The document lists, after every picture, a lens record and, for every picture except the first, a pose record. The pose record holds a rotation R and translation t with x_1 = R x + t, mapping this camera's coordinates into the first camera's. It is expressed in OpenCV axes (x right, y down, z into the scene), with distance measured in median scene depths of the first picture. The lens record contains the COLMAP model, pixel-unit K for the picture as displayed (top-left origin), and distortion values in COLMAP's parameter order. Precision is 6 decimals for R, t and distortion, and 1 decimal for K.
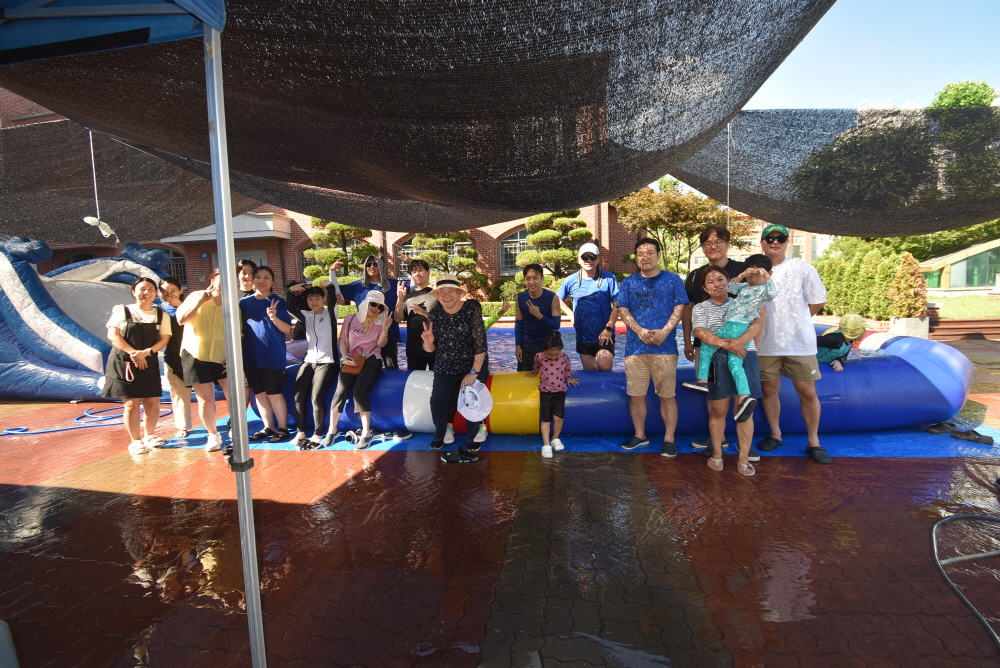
lens RADIAL K [[449.5, 0, 497.7], [0, 449.5, 333.9], [0, 0, 1]] dist [-0.013044, -0.007372]
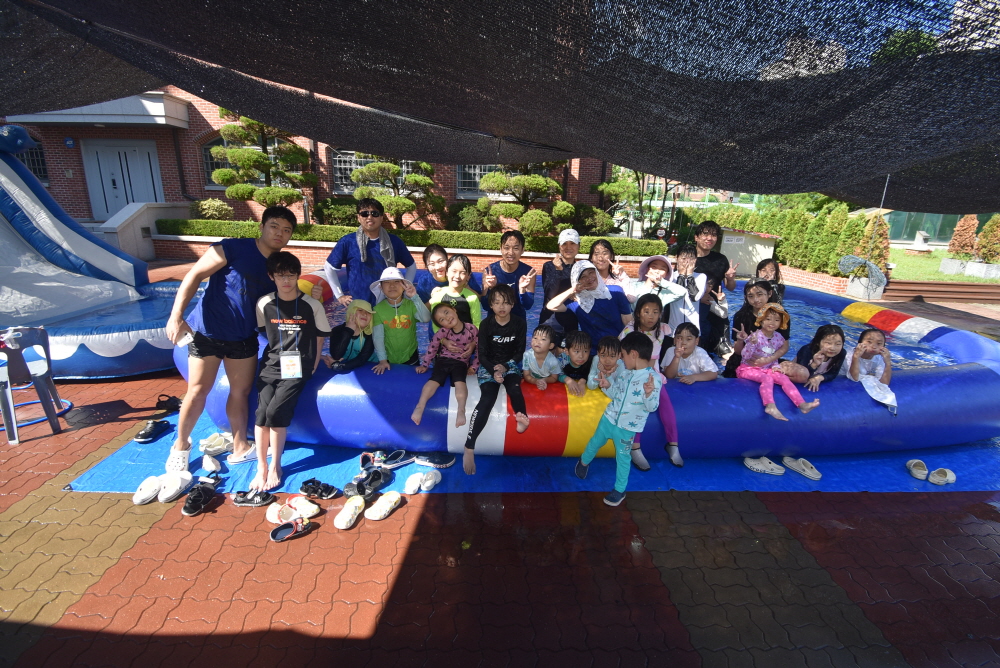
lens RADIAL K [[449.5, 0, 500.7], [0, 449.5, 339.0], [0, 0, 1]] dist [-0.013044, -0.007372]
pose [[0.982761, 0.018177, 0.183986, -0.244066], [-0.053803, 0.980202, 0.190552, -0.115060], [-0.176880, -0.197166, 0.964282, 0.298234]]
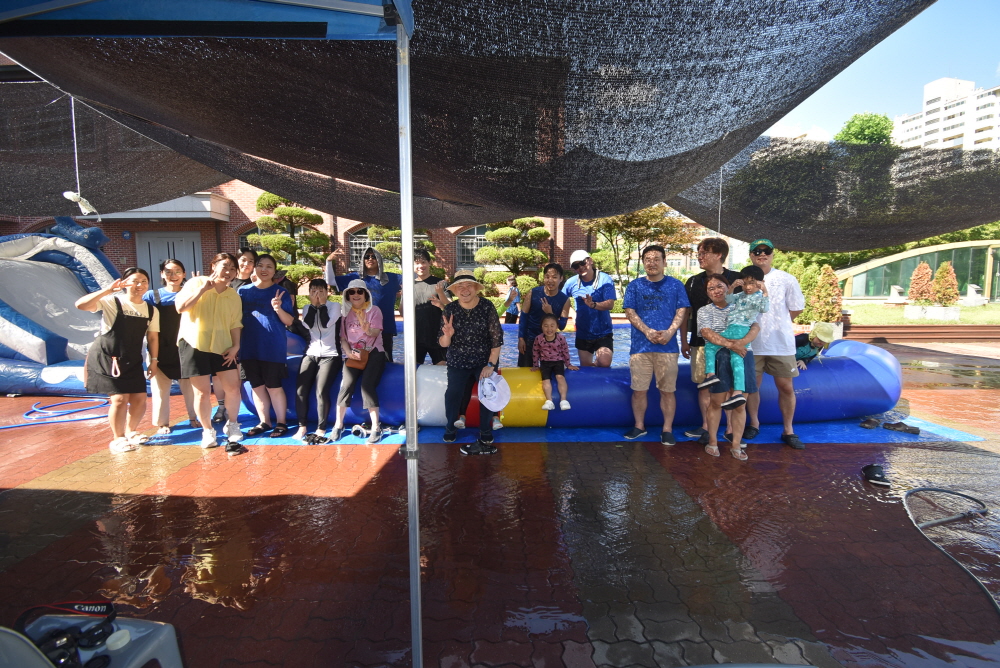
lens RADIAL K [[449.5, 0, 498.6], [0, 449.5, 335.1], [0, 0, 1]] dist [-0.013044, -0.007372]
pose [[0.989182, 0.020089, 0.145314, -0.162739], [-0.022197, 0.999670, 0.012897, -0.001809], [-0.145007, -0.015983, 0.989302, -0.021707]]
